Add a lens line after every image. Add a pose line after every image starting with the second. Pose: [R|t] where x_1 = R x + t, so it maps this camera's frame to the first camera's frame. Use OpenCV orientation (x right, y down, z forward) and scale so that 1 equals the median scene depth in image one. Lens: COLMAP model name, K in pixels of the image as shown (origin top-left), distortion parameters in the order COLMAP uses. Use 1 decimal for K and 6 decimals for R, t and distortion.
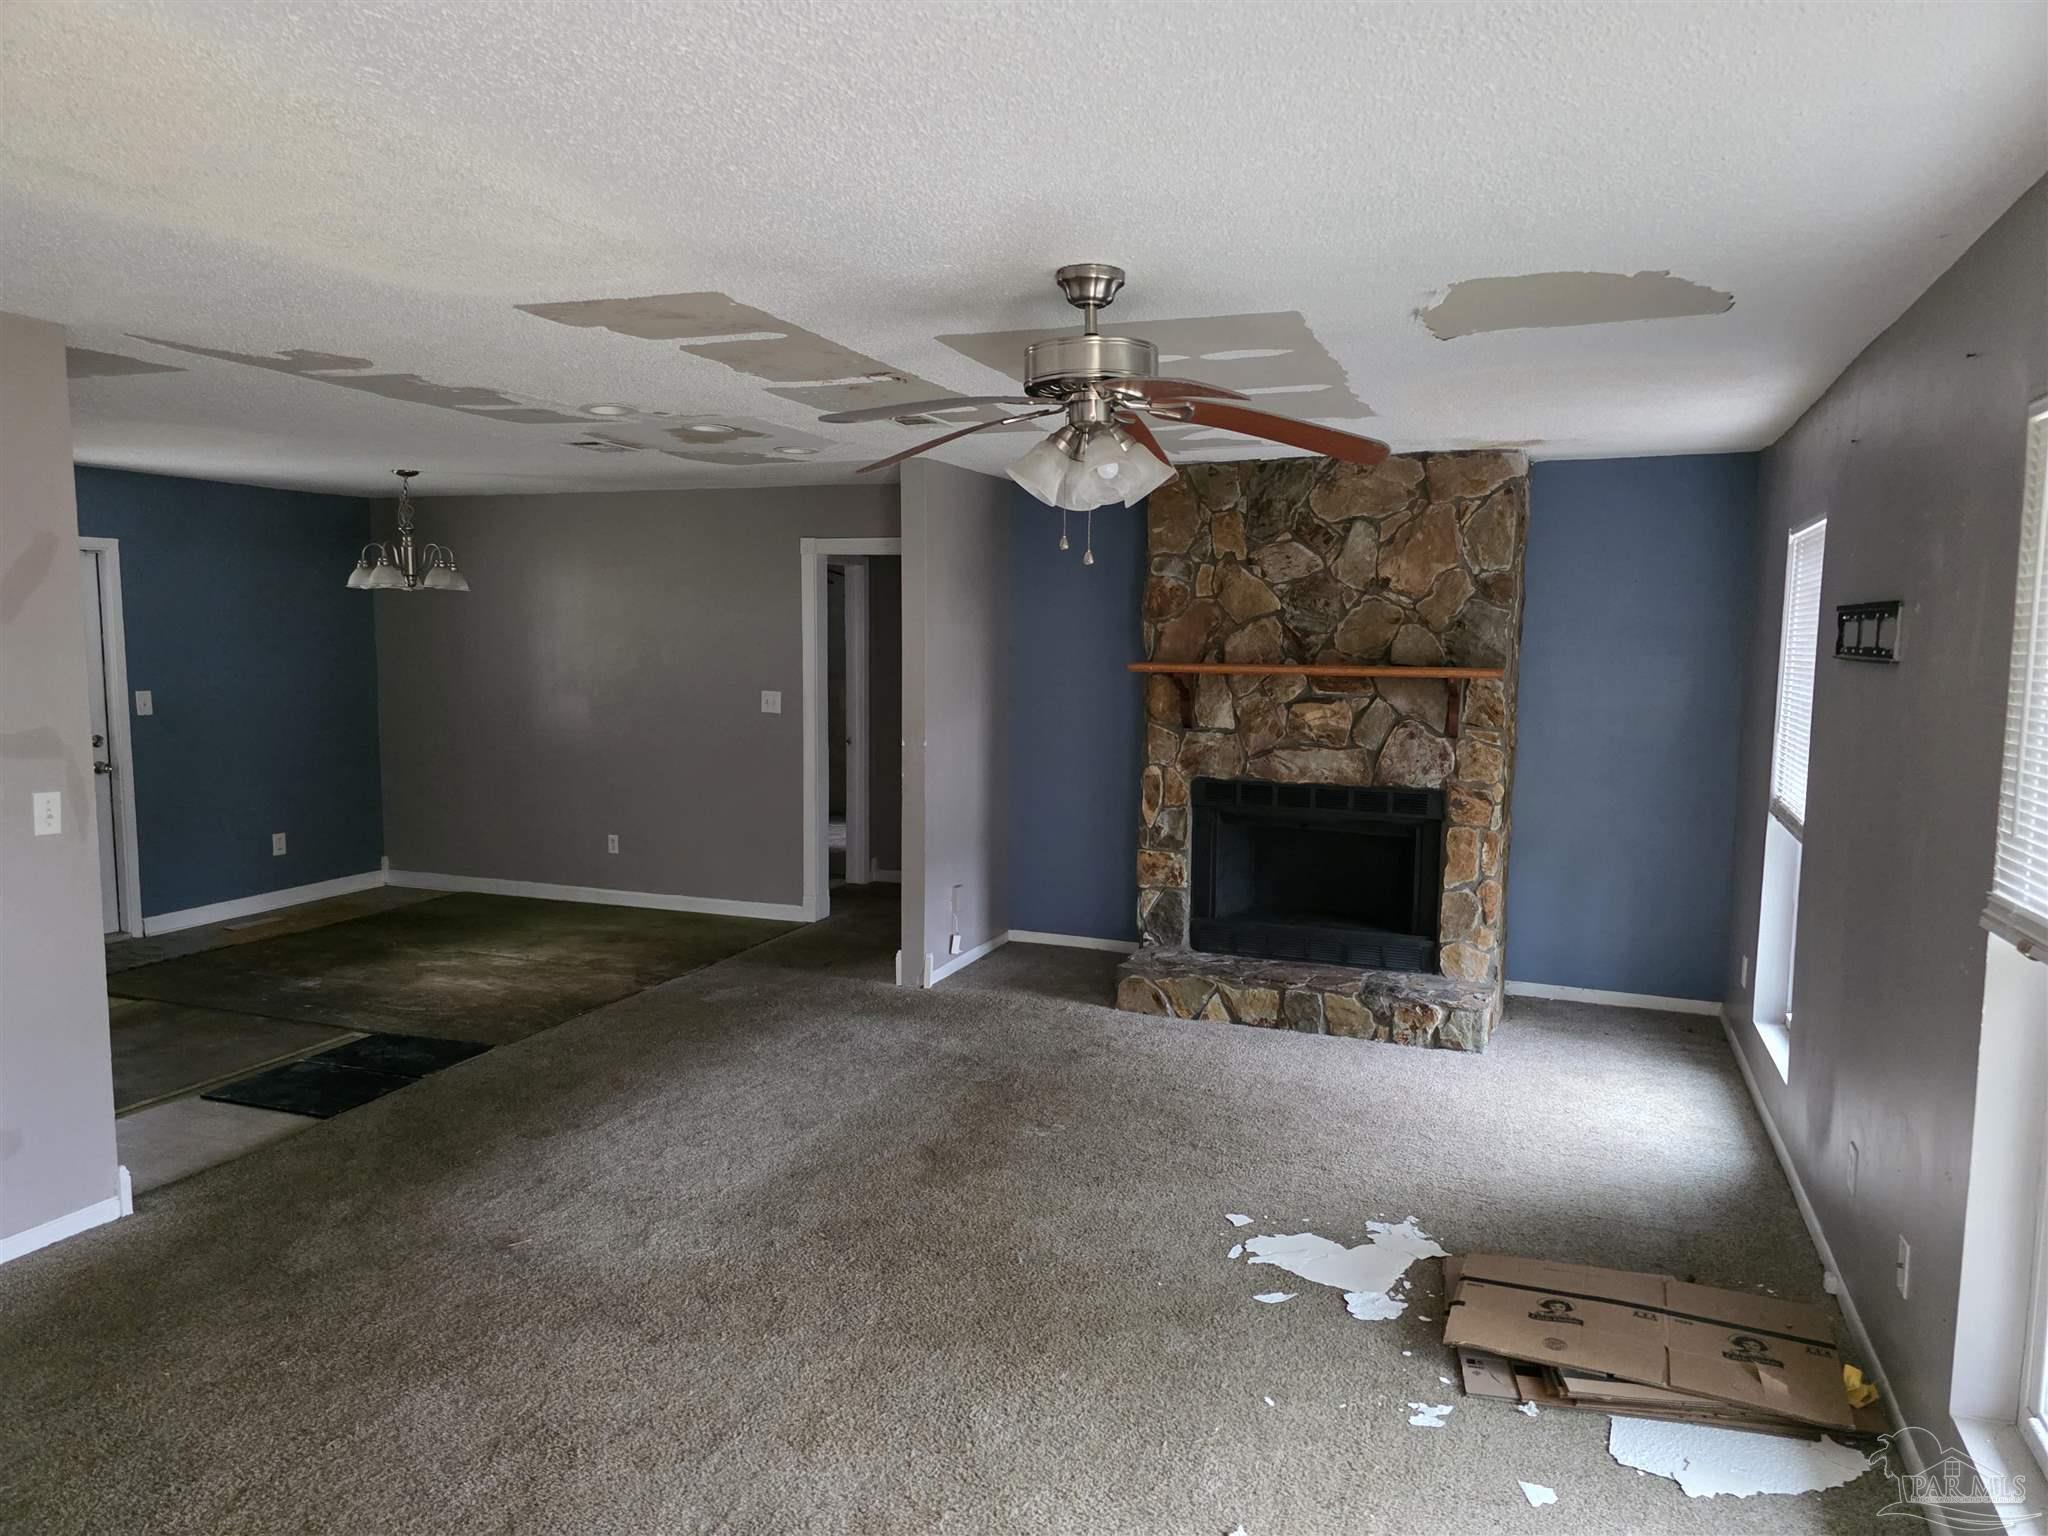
lens RADIAL K [[1372.4, 0, 1043.2], [0, 1372.4, 775.0], [0, 0, 1]] dist [0.050525, -0.038220]
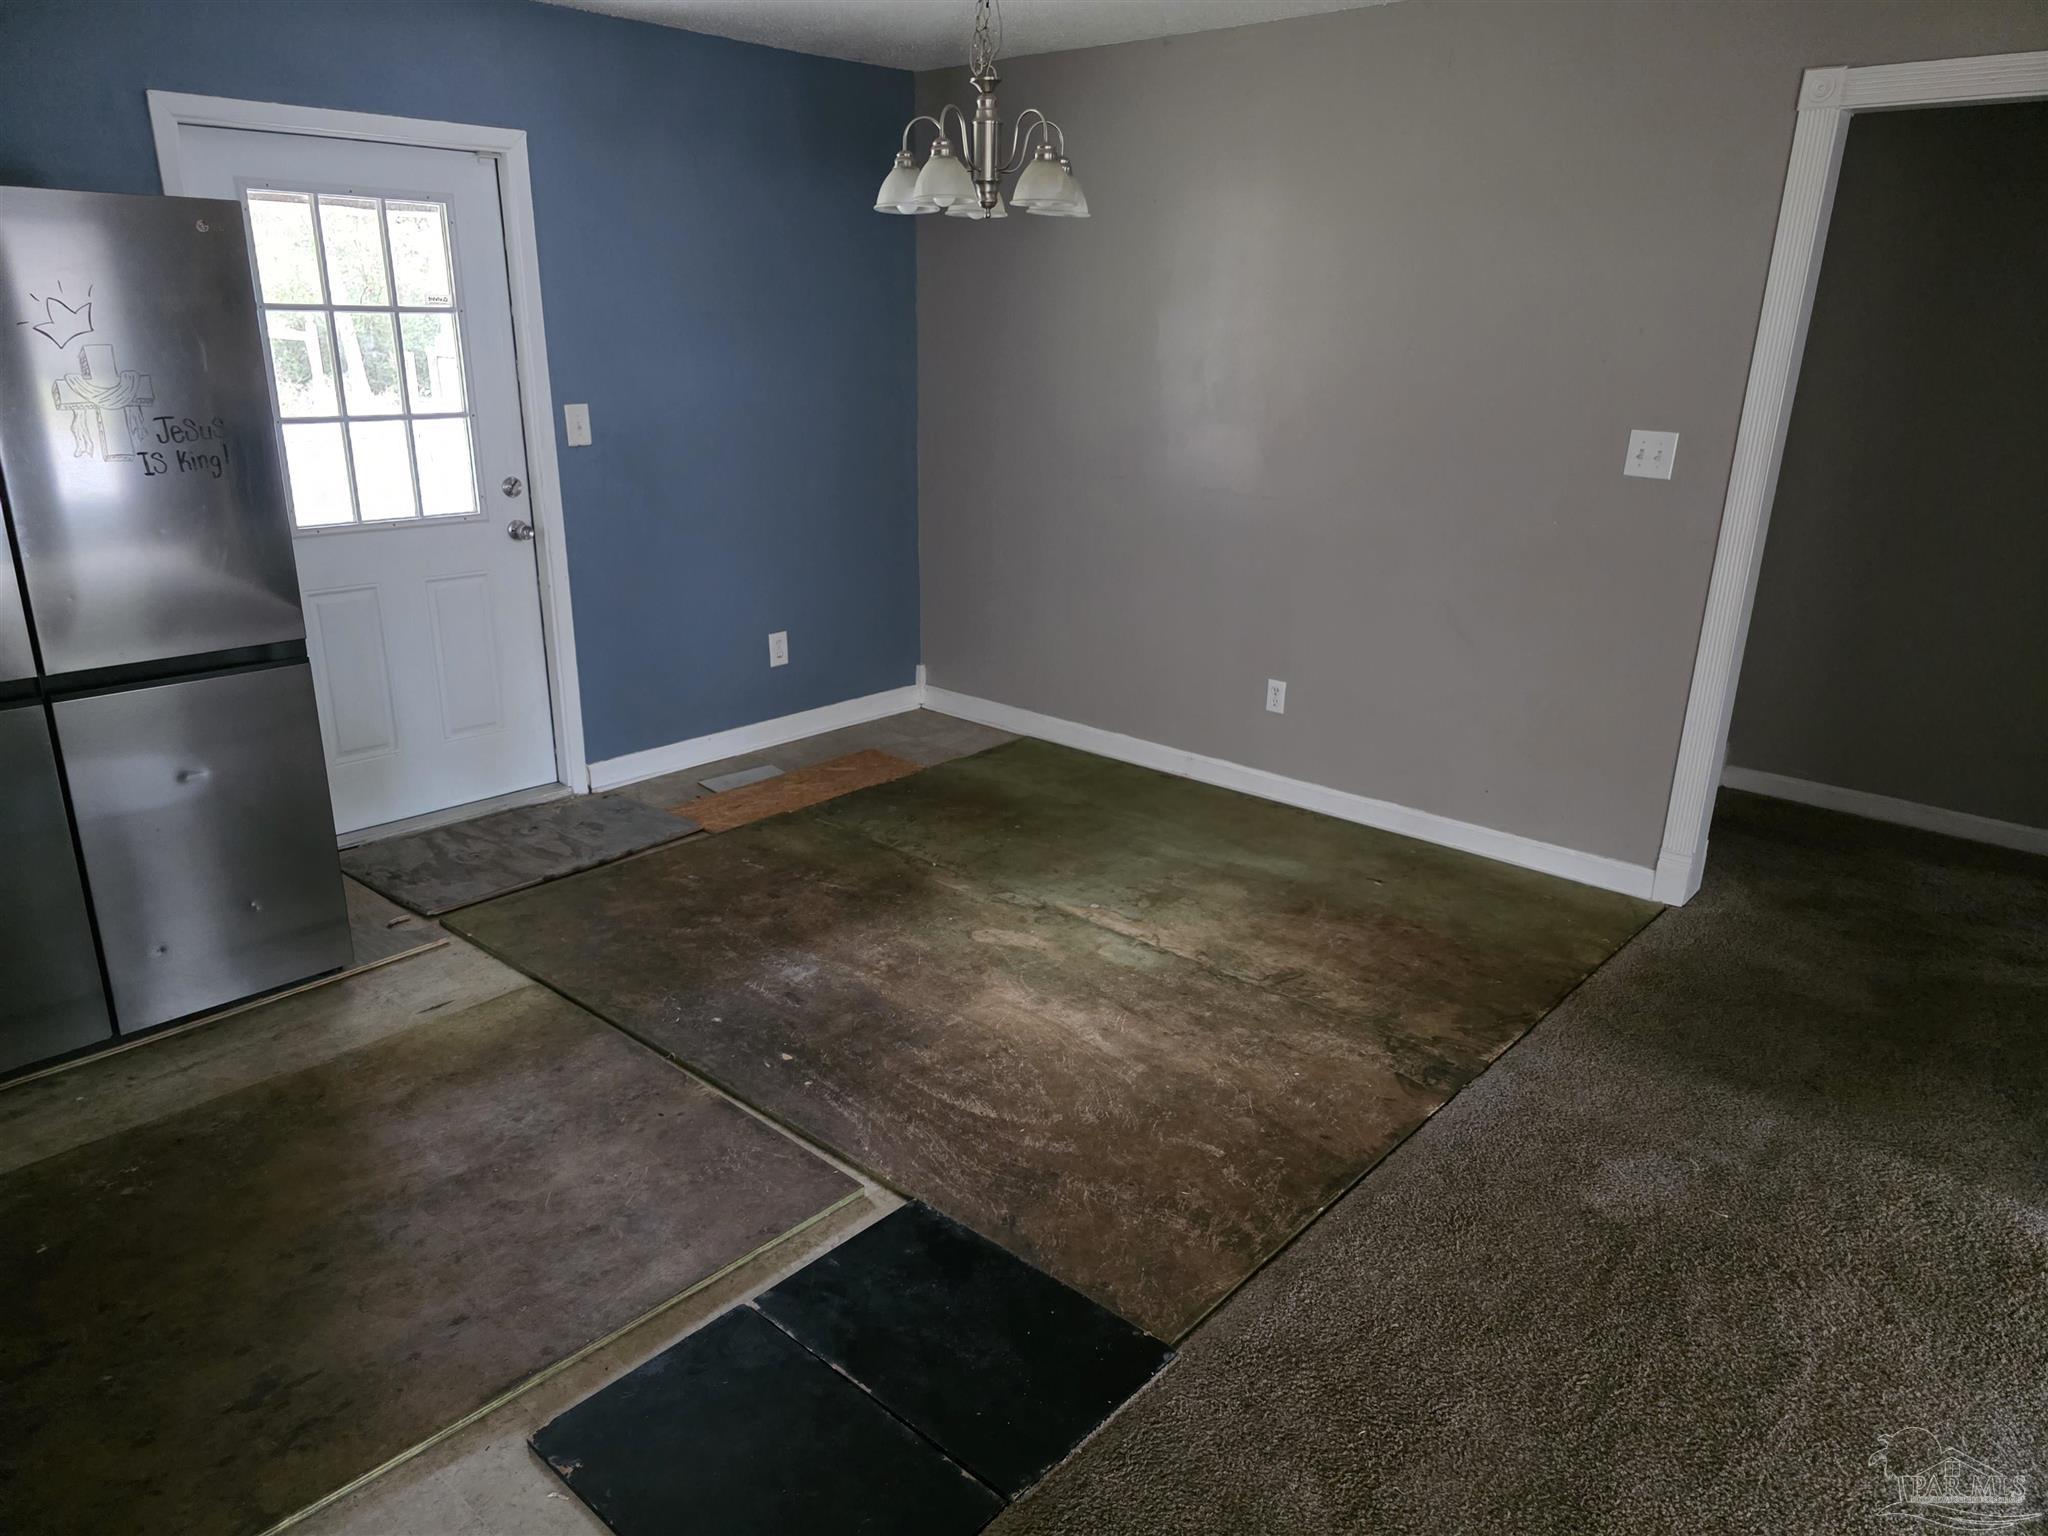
lens RADIAL K [[1372.4, 0, 1029.8], [0, 1372.4, 773.7], [0, 0, 1]] dist [0.050525, -0.038220]
pose [[0.934325, 0.118174, -0.336263, -0.246176], [-0.046097, 0.975577, 0.214766, -0.043248], [0.353430, -0.185160, 0.916953, 0.501542]]
